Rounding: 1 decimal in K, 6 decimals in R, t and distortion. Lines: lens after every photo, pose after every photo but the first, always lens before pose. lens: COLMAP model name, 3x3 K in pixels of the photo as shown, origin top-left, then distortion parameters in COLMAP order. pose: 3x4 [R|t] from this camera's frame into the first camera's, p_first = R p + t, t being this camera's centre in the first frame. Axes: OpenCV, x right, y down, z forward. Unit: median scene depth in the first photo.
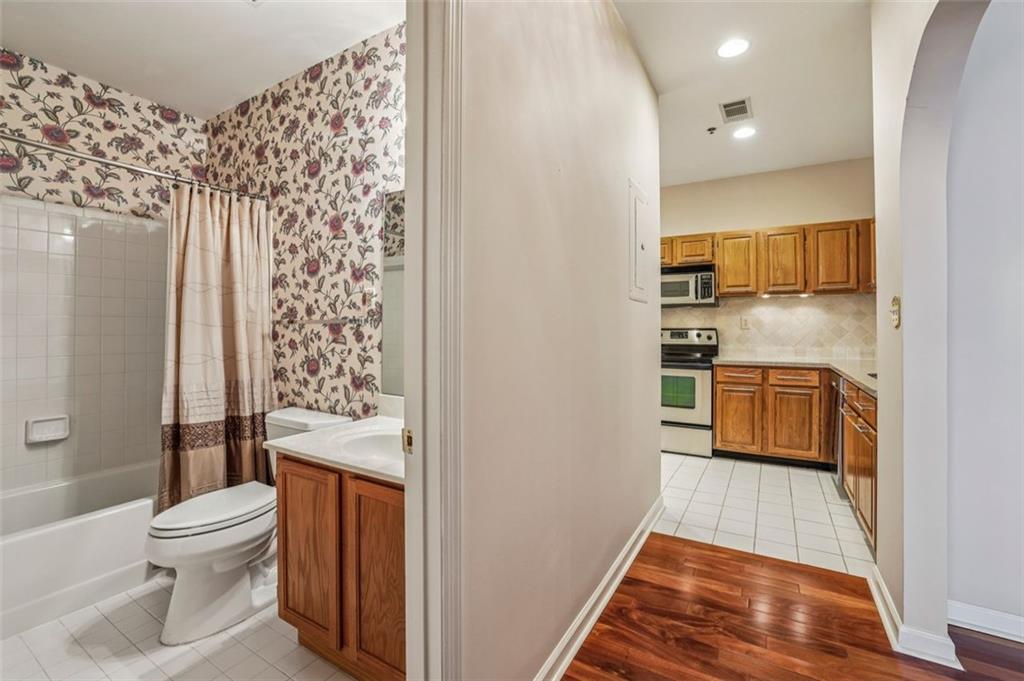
lens RADIAL K [[438.7, 0, 507.5], [0, 438.7, 329.4], [0, 0, 1]] dist [-0.045581, 0.014932]
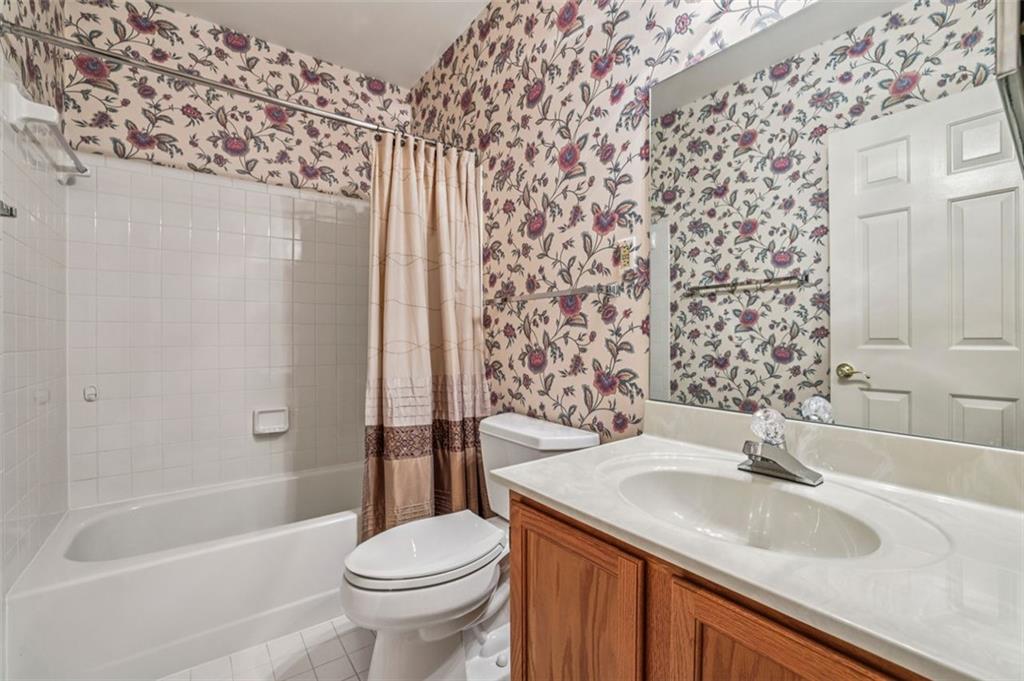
lens RADIAL K [[442.7, 0, 516.0], [0, 442.7, 343.4], [0, 0, 1]] dist [-0.033920, 0.000658]
pose [[0.927059, 0.002047, -0.374910, -0.203126], [0.003188, 0.999906, 0.013343, 0.049441], [0.374902, -0.013565, 0.926965, 0.298429]]
